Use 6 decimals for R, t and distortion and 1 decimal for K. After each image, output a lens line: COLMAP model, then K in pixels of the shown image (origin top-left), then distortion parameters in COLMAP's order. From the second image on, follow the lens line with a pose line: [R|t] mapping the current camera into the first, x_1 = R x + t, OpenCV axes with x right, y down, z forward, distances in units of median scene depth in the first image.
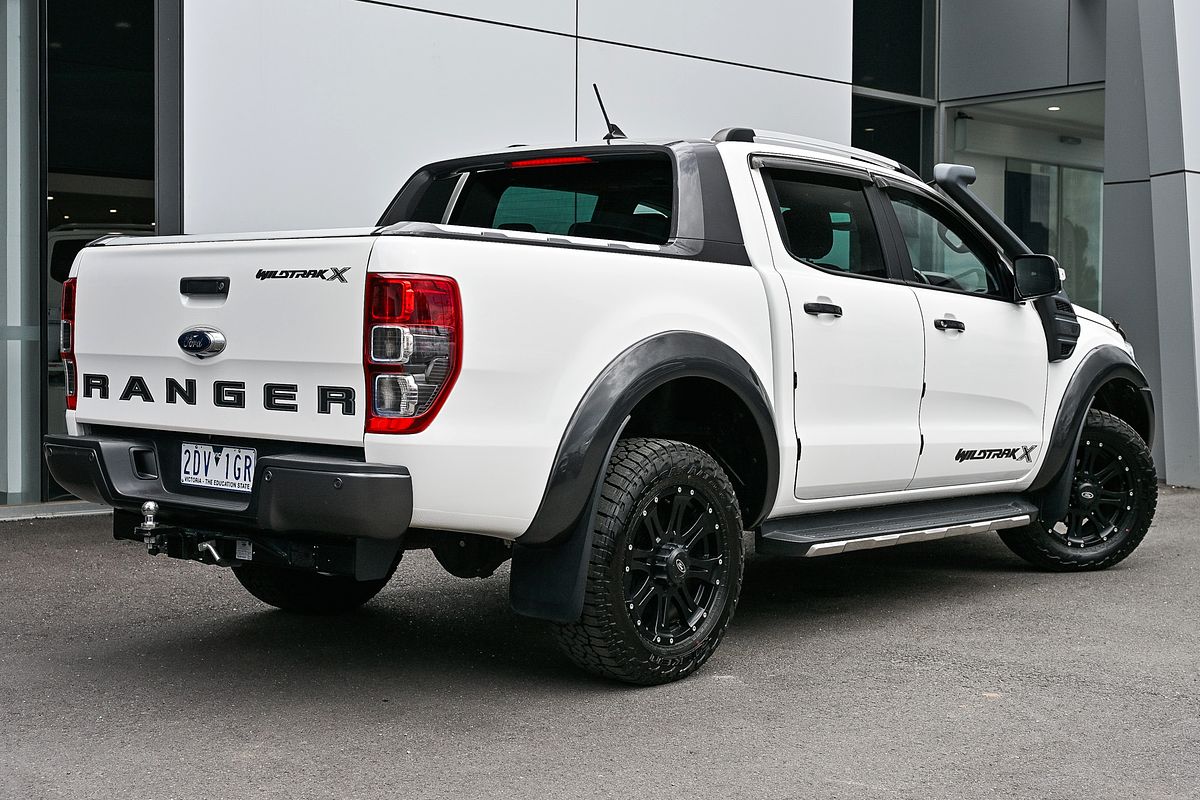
lens RADIAL K [[1893.5, 0, 600.0], [0, 1893.5, 400.0], [0, 0, 1]] dist [0.011617, 0.025082]
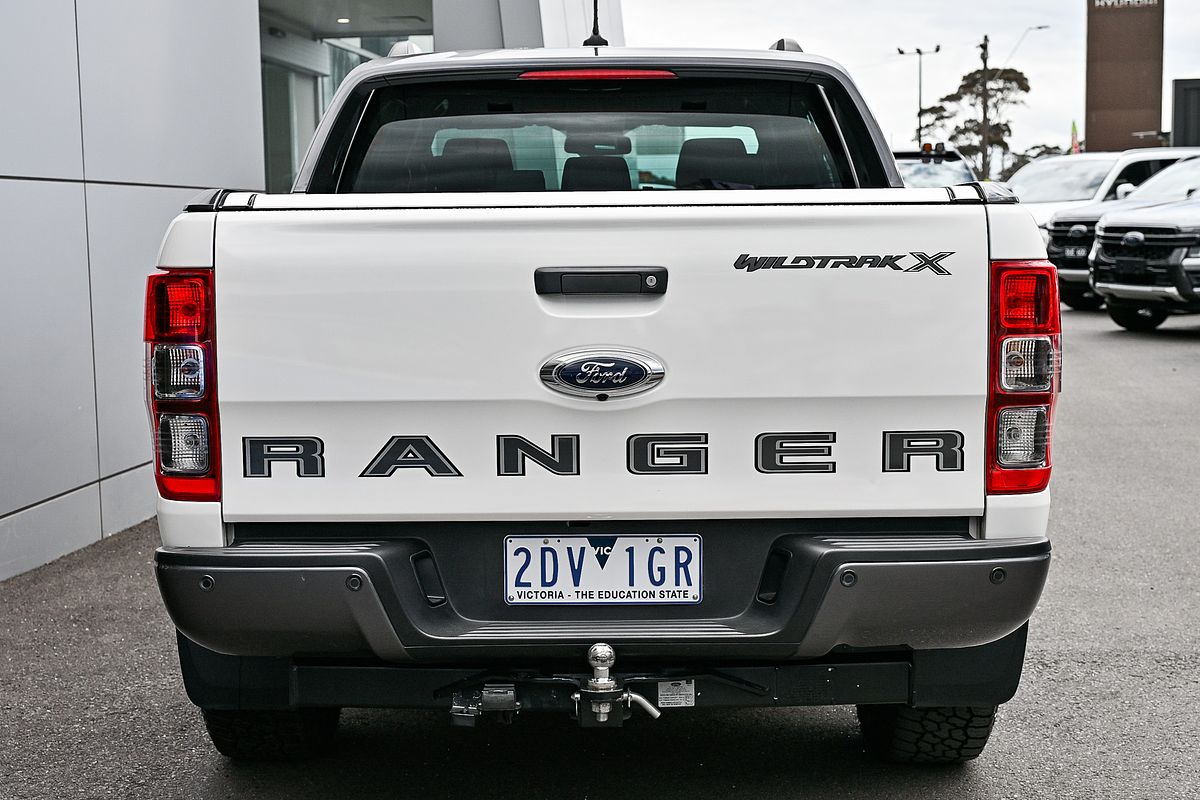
lens RADIAL K [[1893.5, 0, 600.0], [0, 1893.5, 400.0], [0, 0, 1]] dist [0.011617, 0.025082]
pose [[0.718530, -0.088381, 0.689858, -0.636785], [0.043268, 0.995652, 0.082491, -0.072812], [-0.694149, -0.029423, 0.719230, 0.560858]]
